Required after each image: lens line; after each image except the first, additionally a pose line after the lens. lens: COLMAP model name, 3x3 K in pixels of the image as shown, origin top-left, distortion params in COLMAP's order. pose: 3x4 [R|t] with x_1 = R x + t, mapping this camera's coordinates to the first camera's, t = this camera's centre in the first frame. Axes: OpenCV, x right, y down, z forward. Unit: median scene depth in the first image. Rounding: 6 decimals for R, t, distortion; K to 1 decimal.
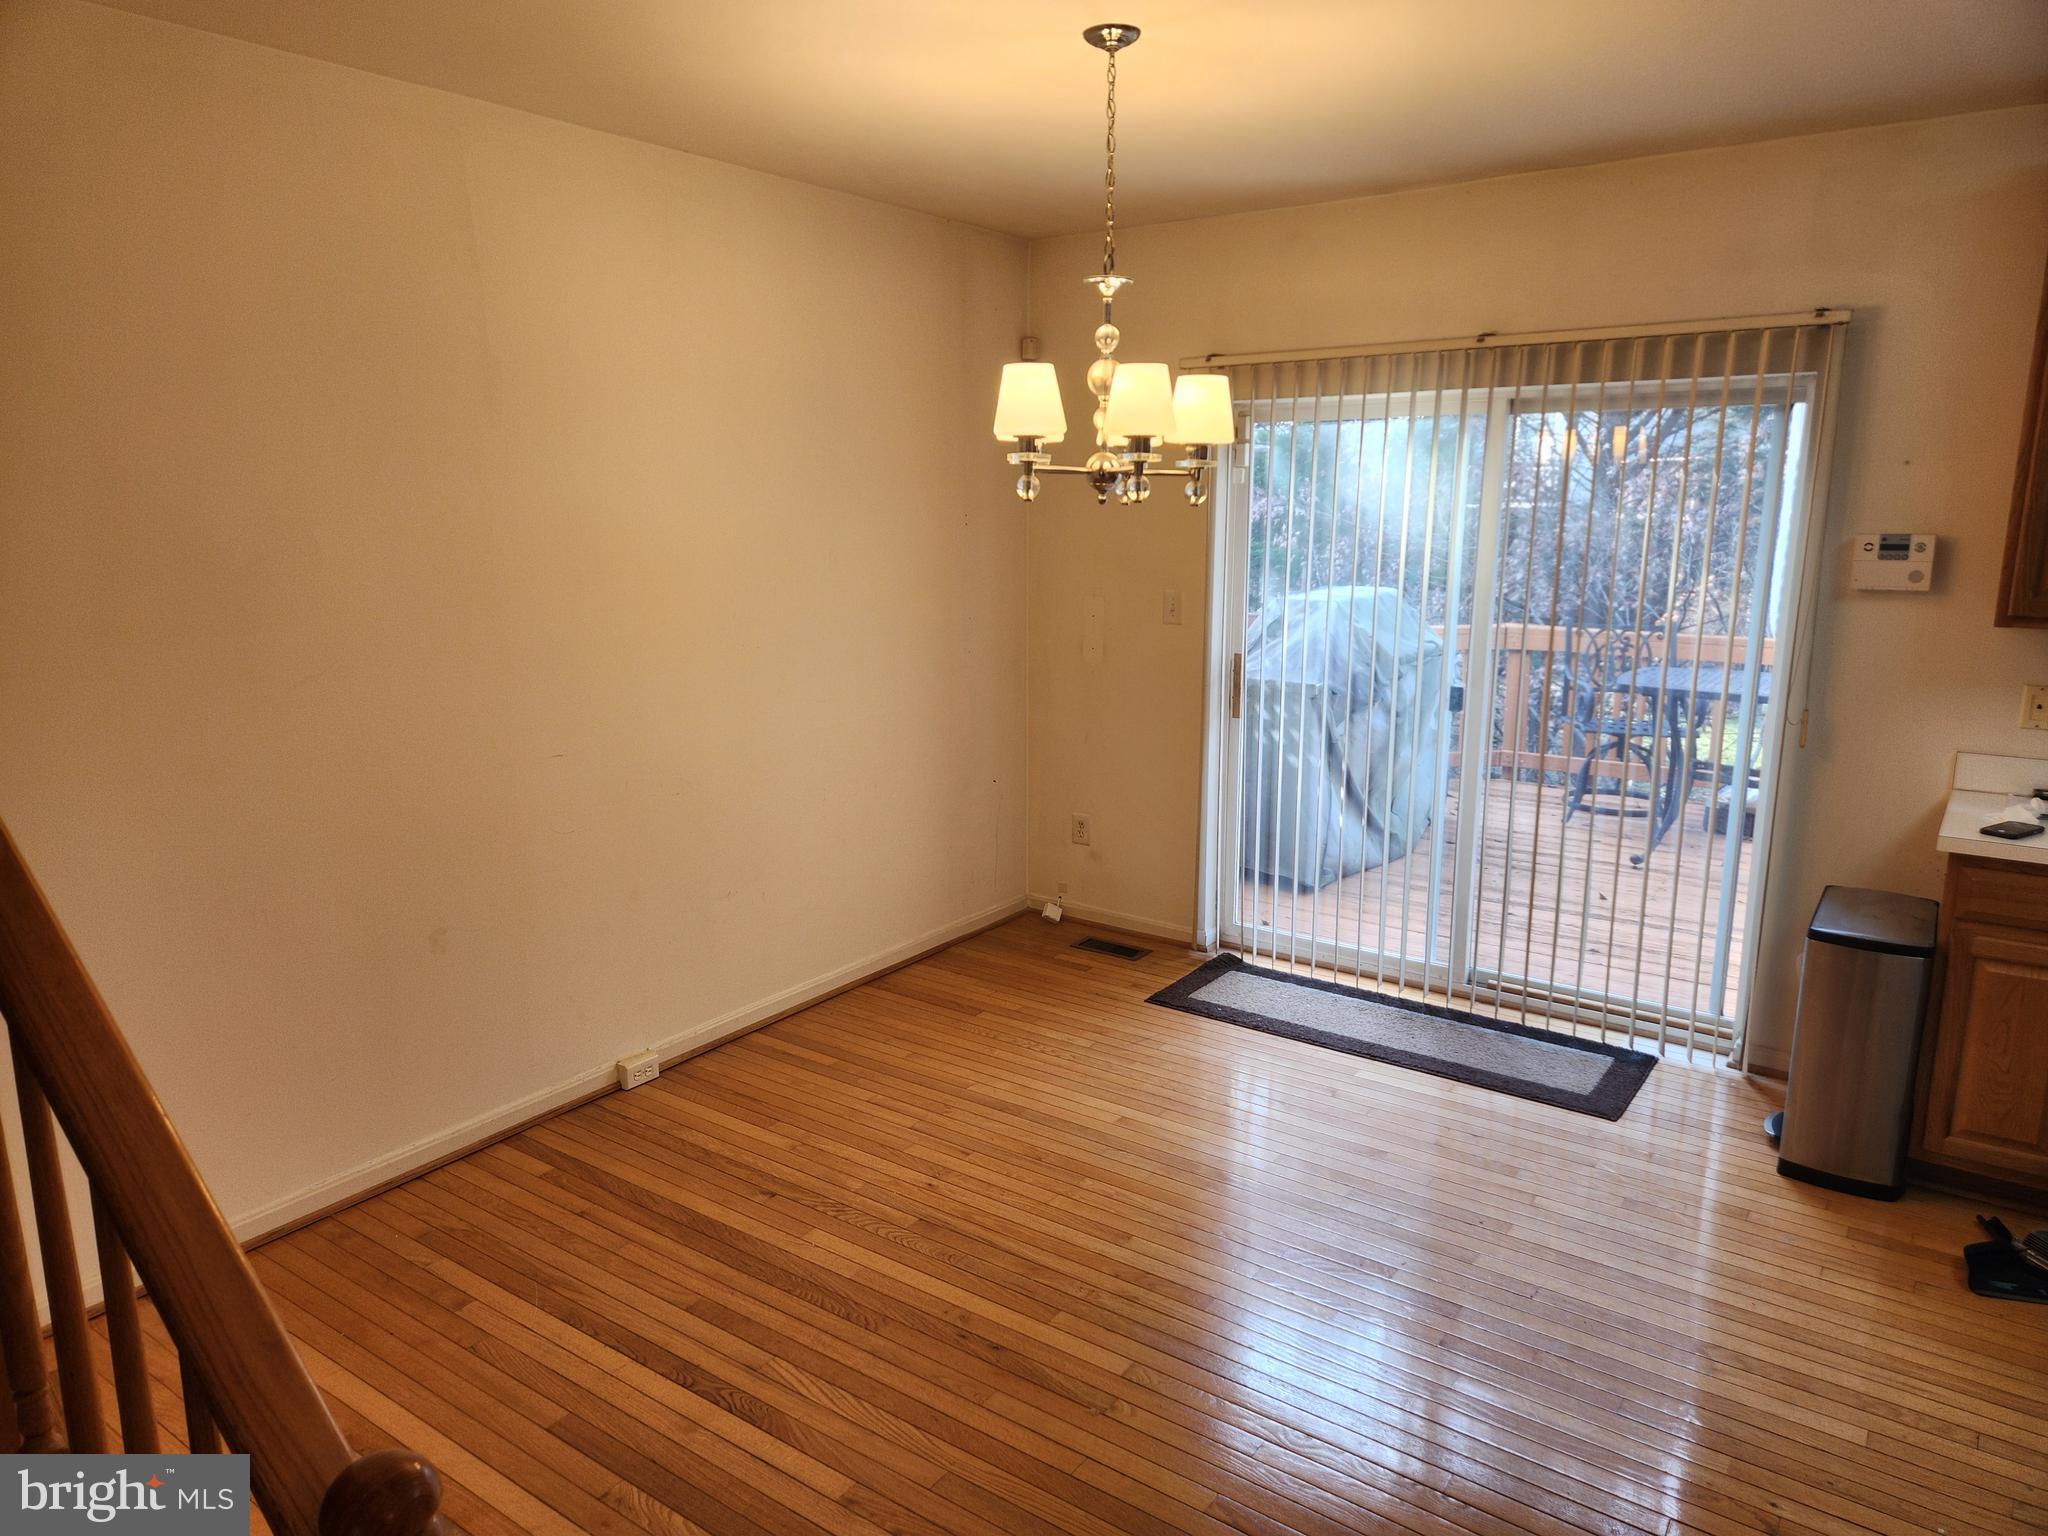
lens RADIAL K [[1378.5, 0, 1020.8], [0, 1378.5, 788.9], [0, 0, 1]] dist [0.093764, -0.087186]
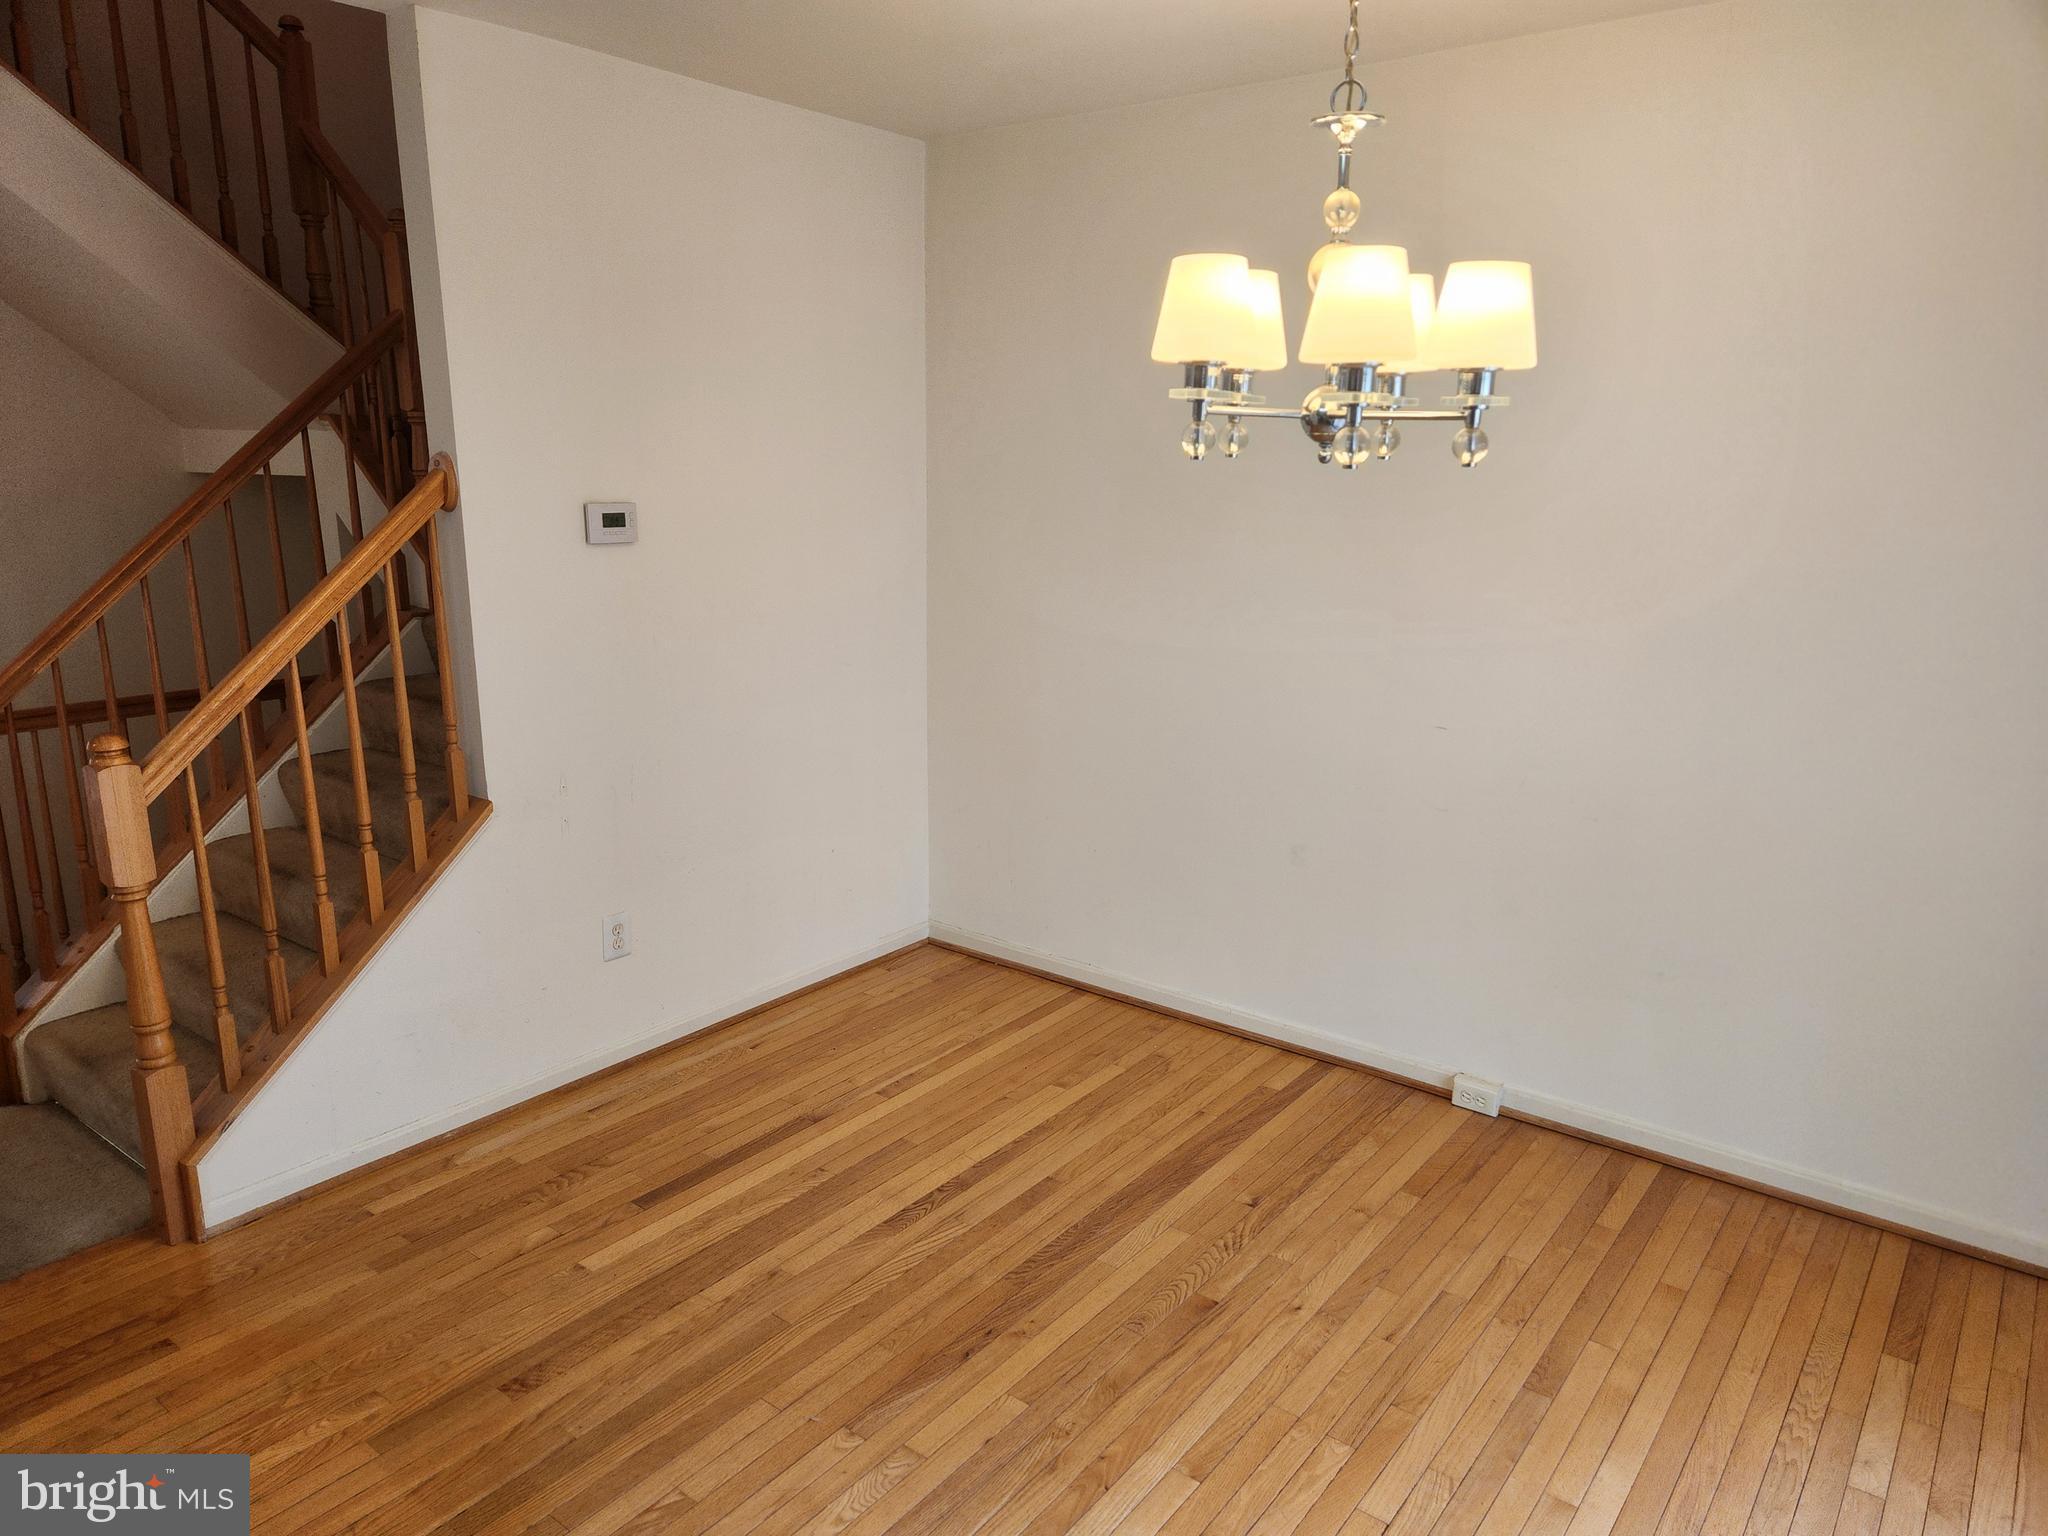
lens RADIAL K [[1400.8, 0, 1024.2], [0, 1400.8, 807.5], [0, 0, 1]] dist [0.024384, 0.003060]
pose [[-0.022910, 0.264624, -0.964079, 0.736149], [-0.235698, 0.935720, 0.262441, -0.186678], [0.971556, 0.233244, 0.040934, 0.837609]]
